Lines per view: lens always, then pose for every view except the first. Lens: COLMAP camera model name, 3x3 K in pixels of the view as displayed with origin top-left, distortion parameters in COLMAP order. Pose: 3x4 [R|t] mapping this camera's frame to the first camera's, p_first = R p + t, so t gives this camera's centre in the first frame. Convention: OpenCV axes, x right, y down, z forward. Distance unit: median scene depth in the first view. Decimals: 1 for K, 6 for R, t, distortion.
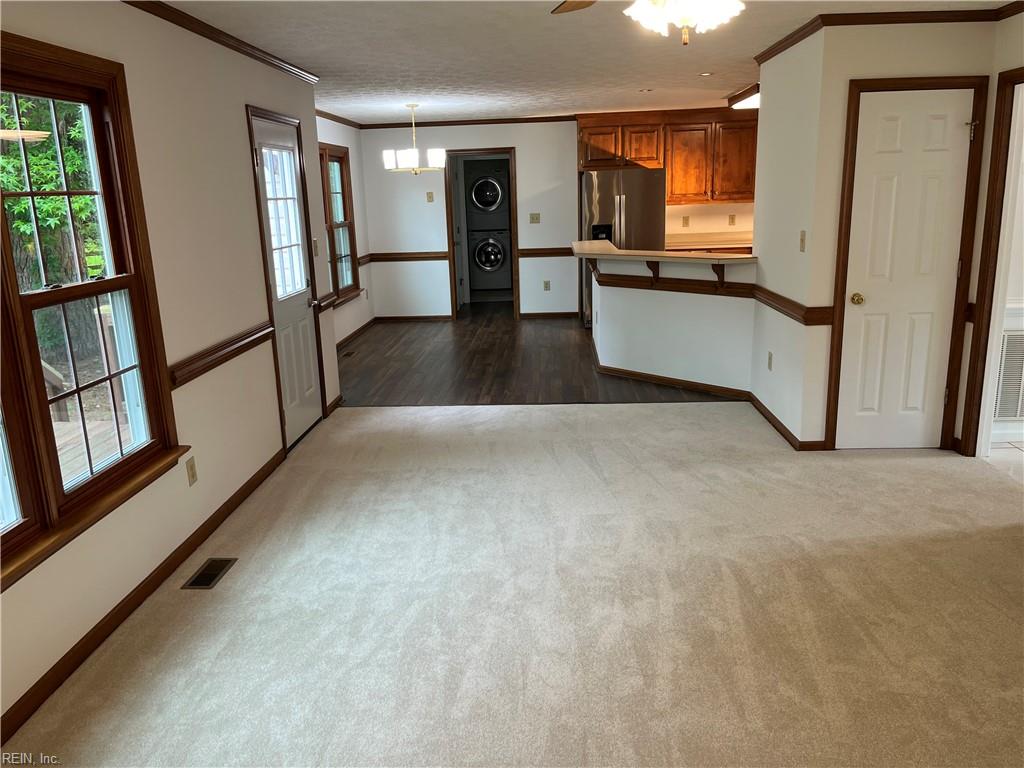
lens RADIAL K [[782.5, 0, 514.4], [0, 782.5, 384.7], [0, 0, 1]] dist [0.056068, -0.072013]
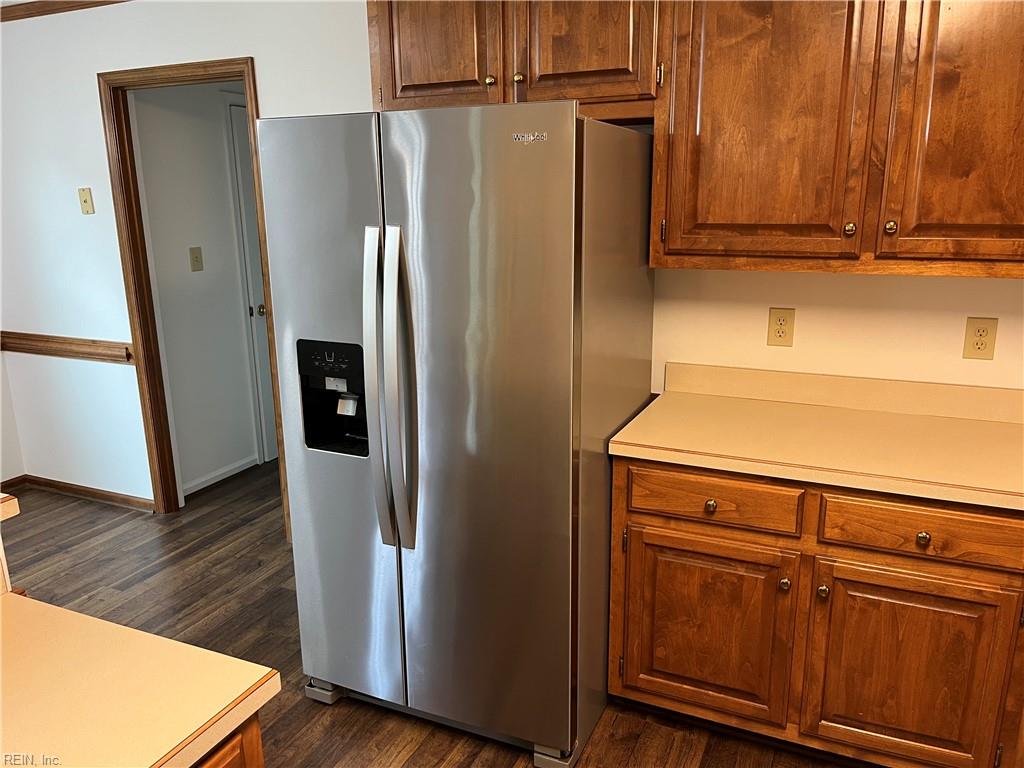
lens RADIAL K [[782.5, 0, 504.7], [0, 782.5, 387.5], [0, 0, 1]] dist [0.056068, -0.072013]
pose [[0.926753, 0.114052, -0.357940, 0.239162], [-0.107984, 0.993465, 0.036967, -0.194107], [0.359817, 0.004392, 0.933013, 0.749912]]
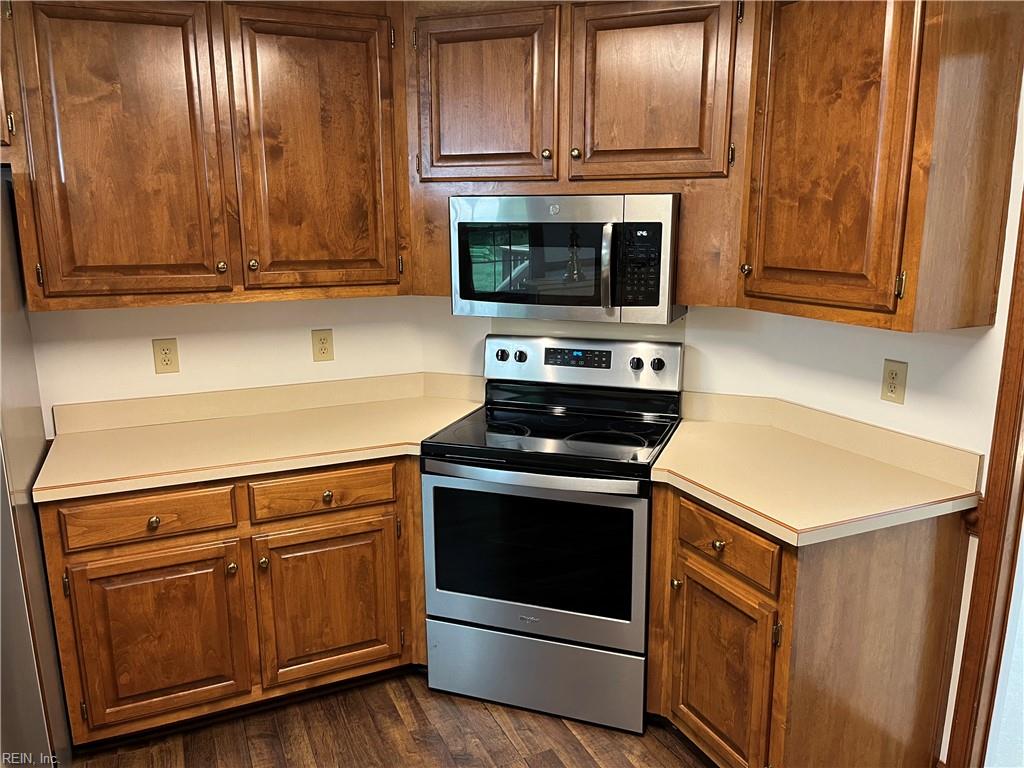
lens RADIAL K [[782.5, 0, 510.0], [0, 782.5, 390.4], [0, 0, 1]] dist [0.056068, -0.072013]
pose [[0.895184, -0.069975, 0.440170, 0.210623], [0.083995, 0.996389, -0.012424, -0.186961], [-0.437711, 0.048093, 0.897828, 0.708896]]
